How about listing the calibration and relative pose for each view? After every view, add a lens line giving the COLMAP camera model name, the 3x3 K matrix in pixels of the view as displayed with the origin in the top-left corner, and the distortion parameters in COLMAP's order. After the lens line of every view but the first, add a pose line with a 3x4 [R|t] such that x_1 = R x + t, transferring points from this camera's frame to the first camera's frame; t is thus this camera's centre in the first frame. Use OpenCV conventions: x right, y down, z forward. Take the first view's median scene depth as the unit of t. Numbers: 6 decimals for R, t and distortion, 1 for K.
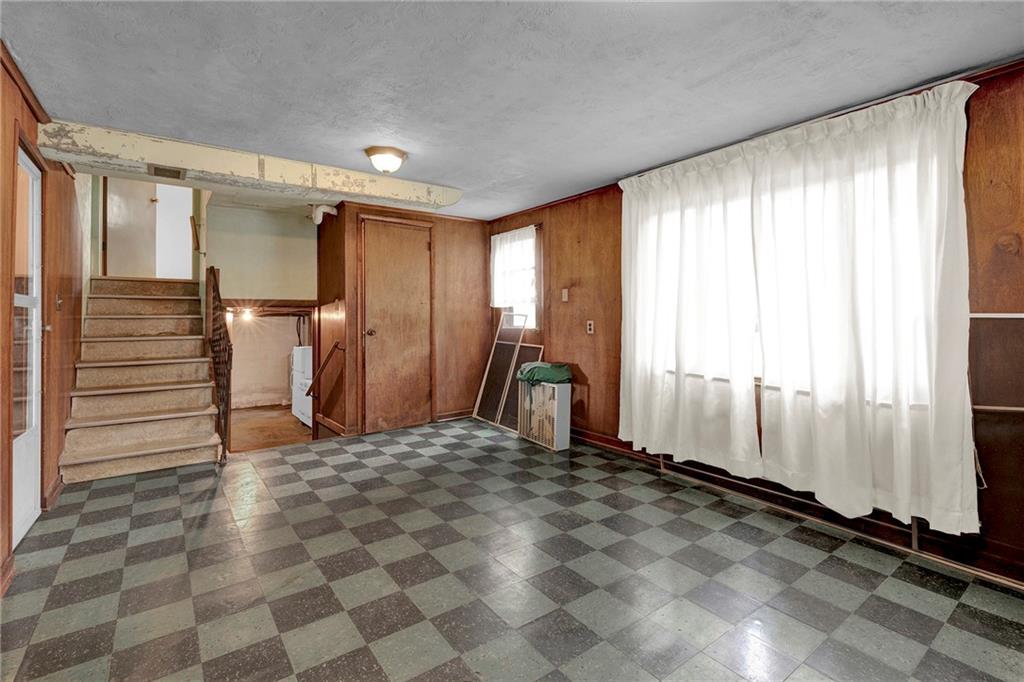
lens RADIAL K [[465.2, 0, 507.0], [0, 465.2, 316.1], [0, 0, 1]] dist [0.001117, 0.000483]
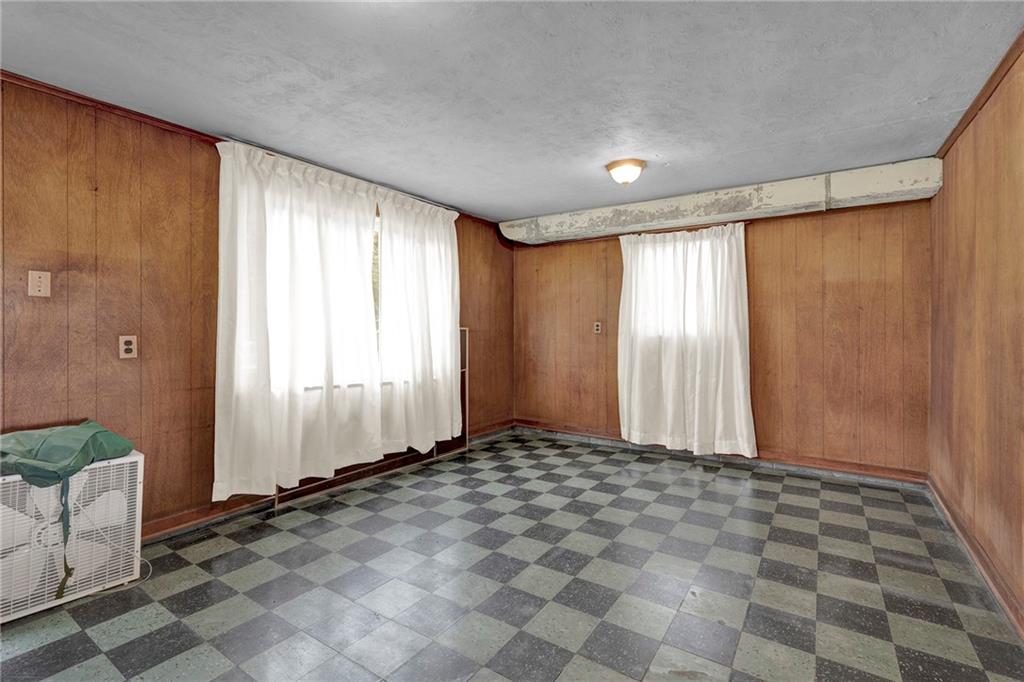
lens RADIAL K [[465.2, 0, 513.9], [0, 465.2, 334.4], [0, 0, 1]] dist [0.001117, 0.000483]
pose [[-0.335218, -0.012802, 0.942054, -0.707389], [-0.003270, 0.999917, 0.012425, -0.000545], [-0.942135, 0.001085, -0.335232, 0.999121]]
